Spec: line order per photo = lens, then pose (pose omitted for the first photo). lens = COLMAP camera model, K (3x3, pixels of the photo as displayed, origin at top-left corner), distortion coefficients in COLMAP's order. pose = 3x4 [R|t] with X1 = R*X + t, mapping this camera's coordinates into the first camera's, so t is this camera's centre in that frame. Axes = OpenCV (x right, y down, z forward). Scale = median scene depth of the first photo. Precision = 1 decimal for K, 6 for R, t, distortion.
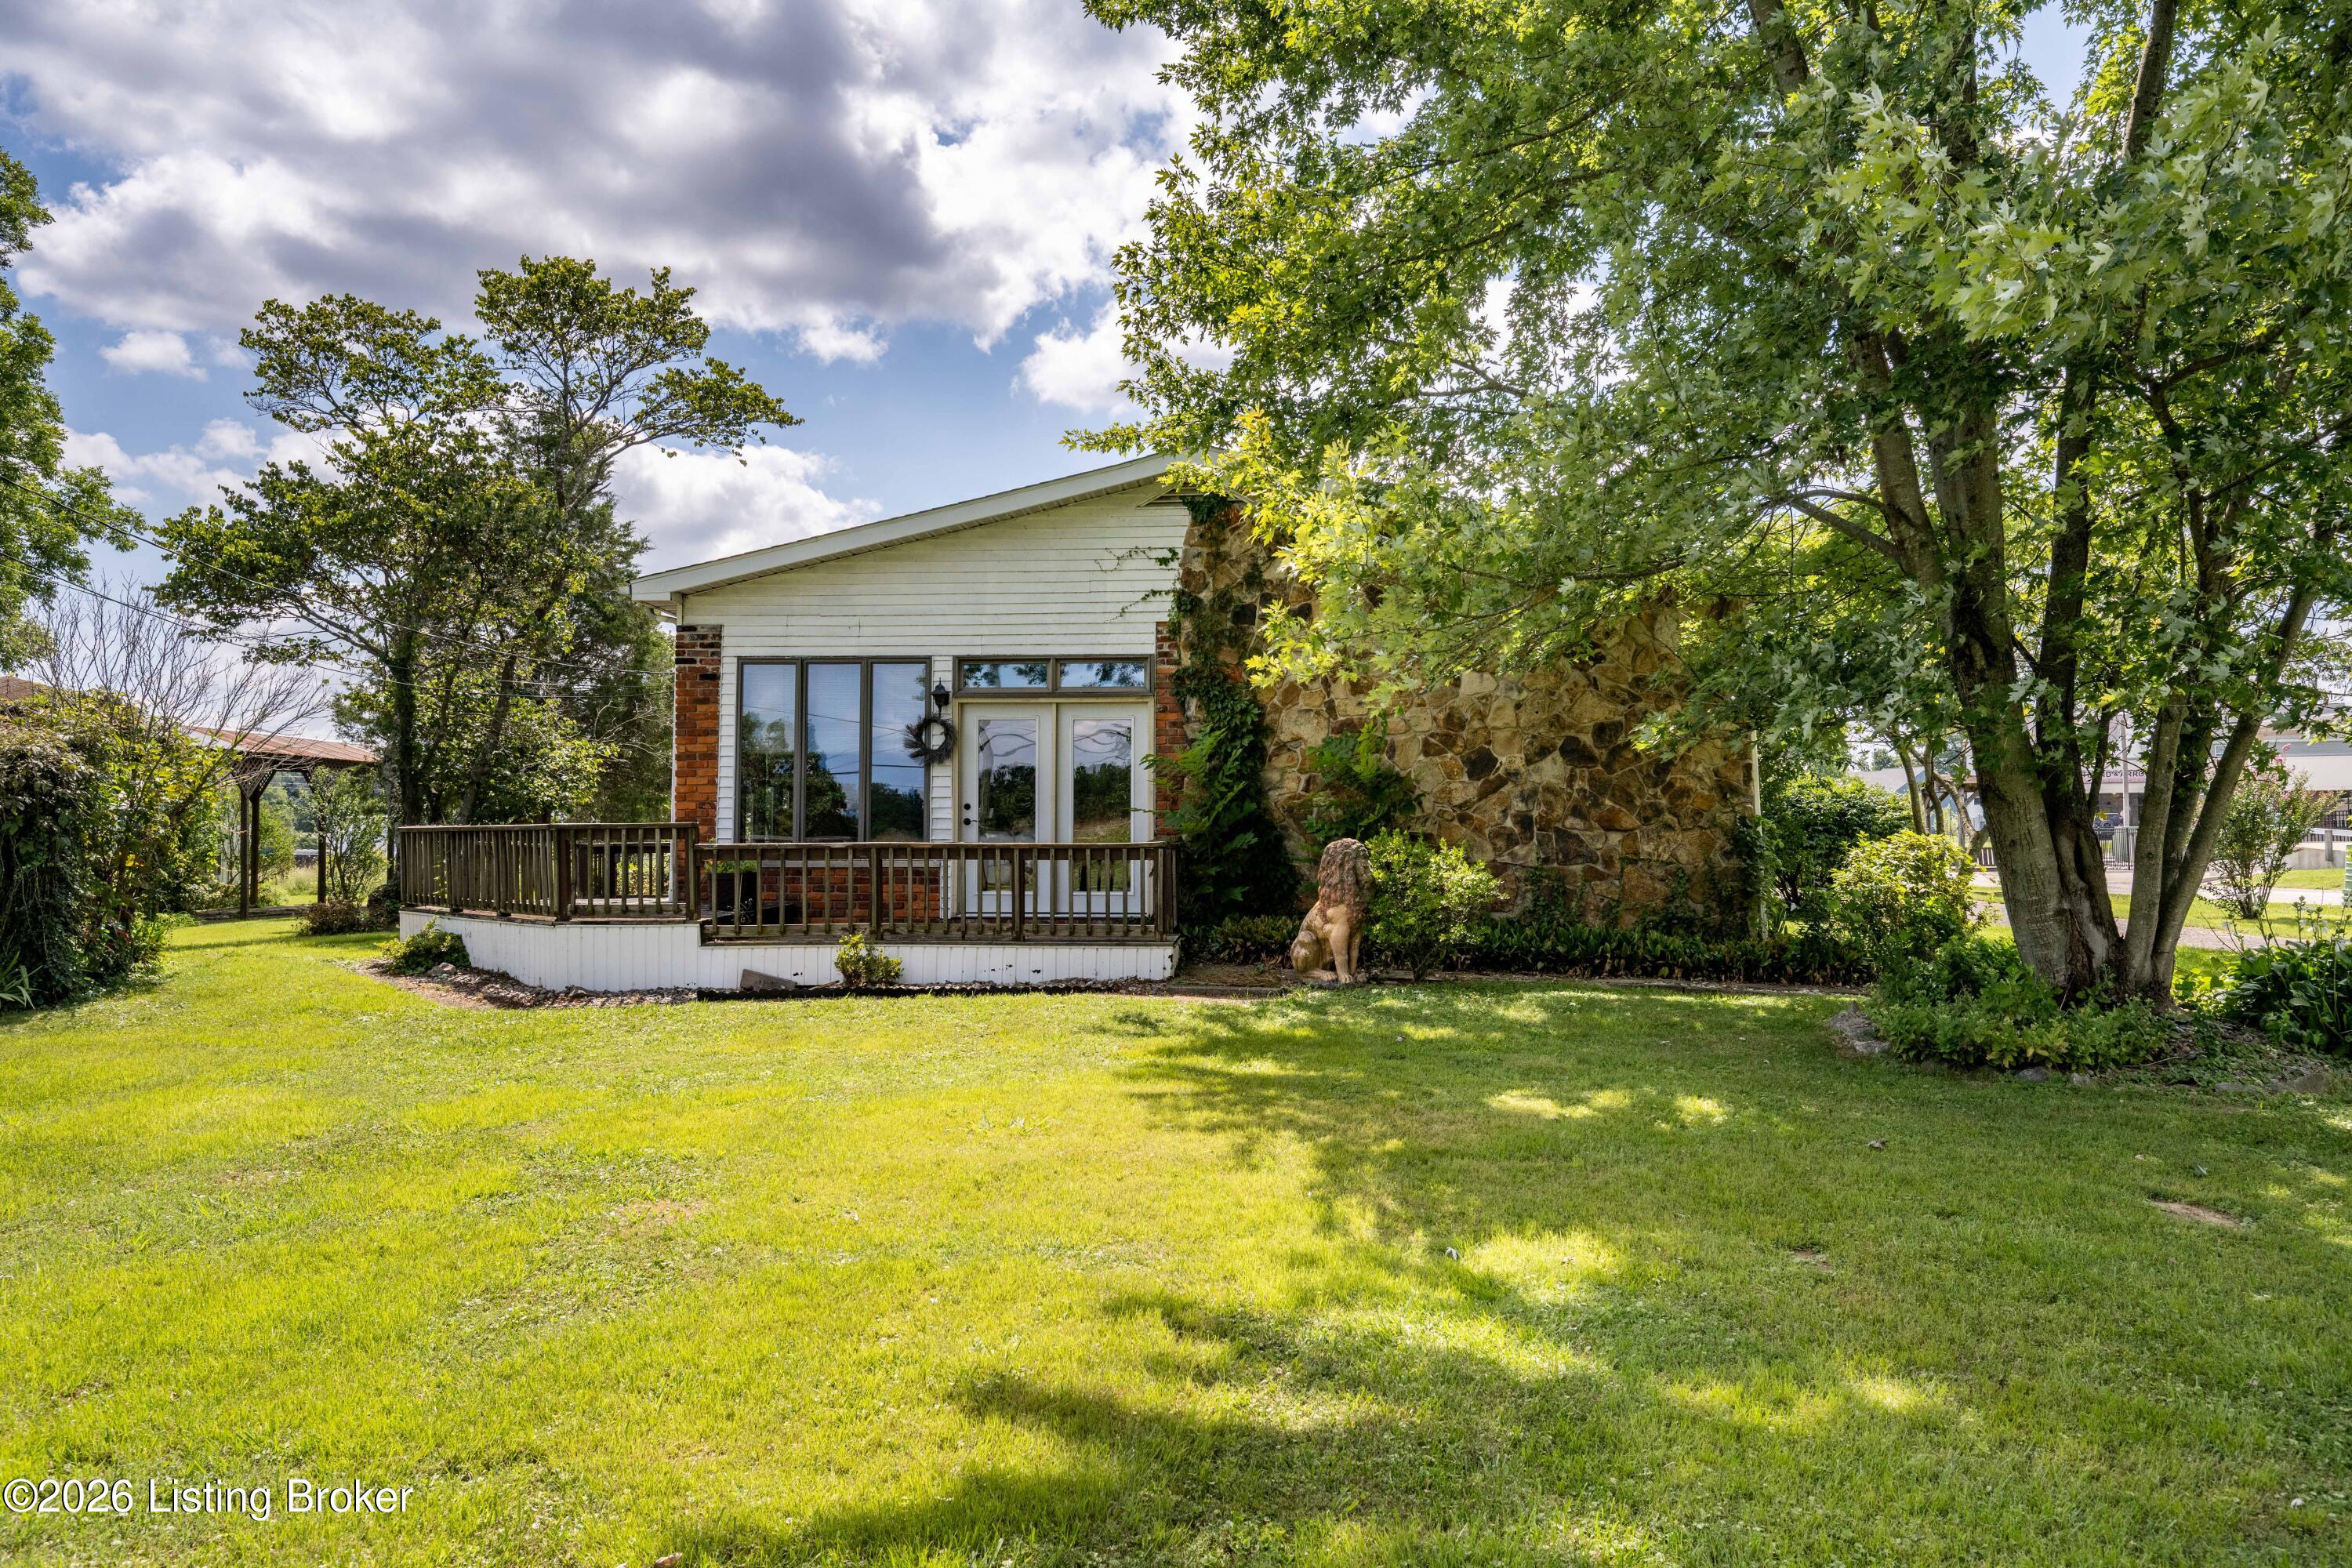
lens RADIAL K [[1650.2, 0, 1175.8], [0, 1650.2, 789.4], [0, 0, 1]] dist [-0.011765, -0.001262]
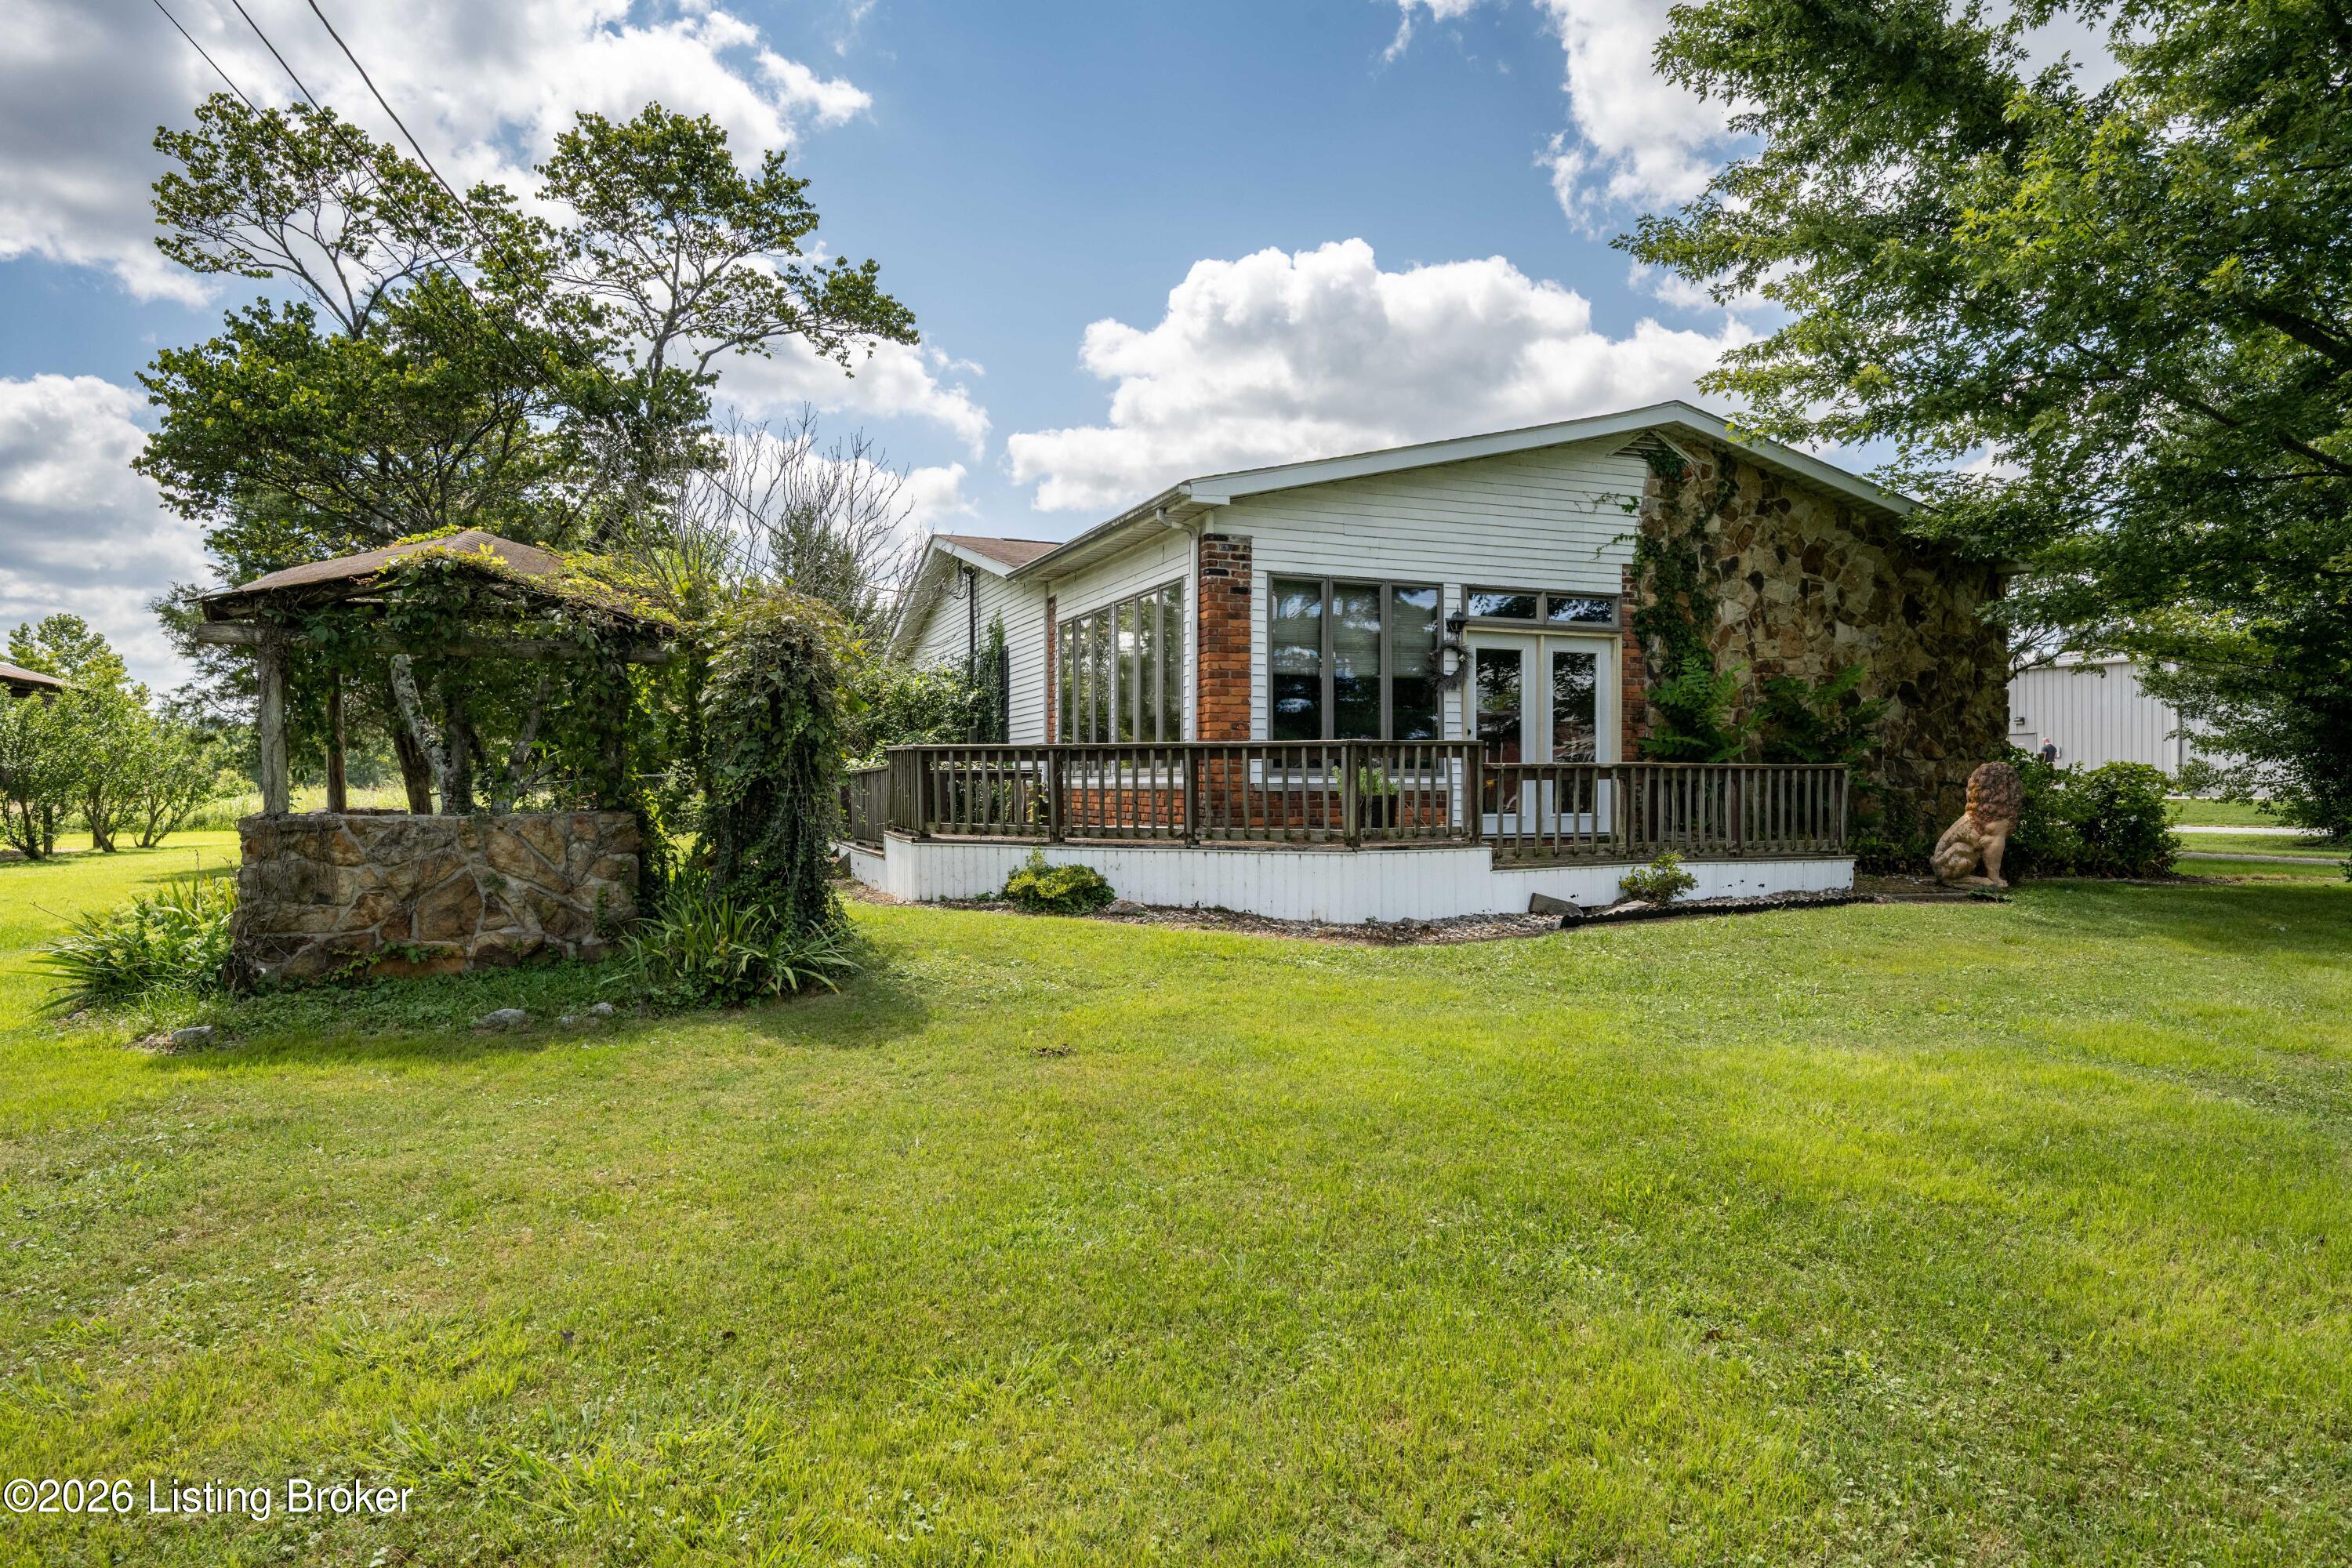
lens RADIAL K [[1347.9, 0, 1176.7], [0, 1347.9, 789.1], [0, 0, 1]] dist [0.003309, -0.000494]
pose [[0.909218, -0.001674, 0.416318, -0.647224], [-0.013554, 0.999343, 0.033618, 0.020429], [-0.416100, -0.036209, 0.908598, 0.311675]]
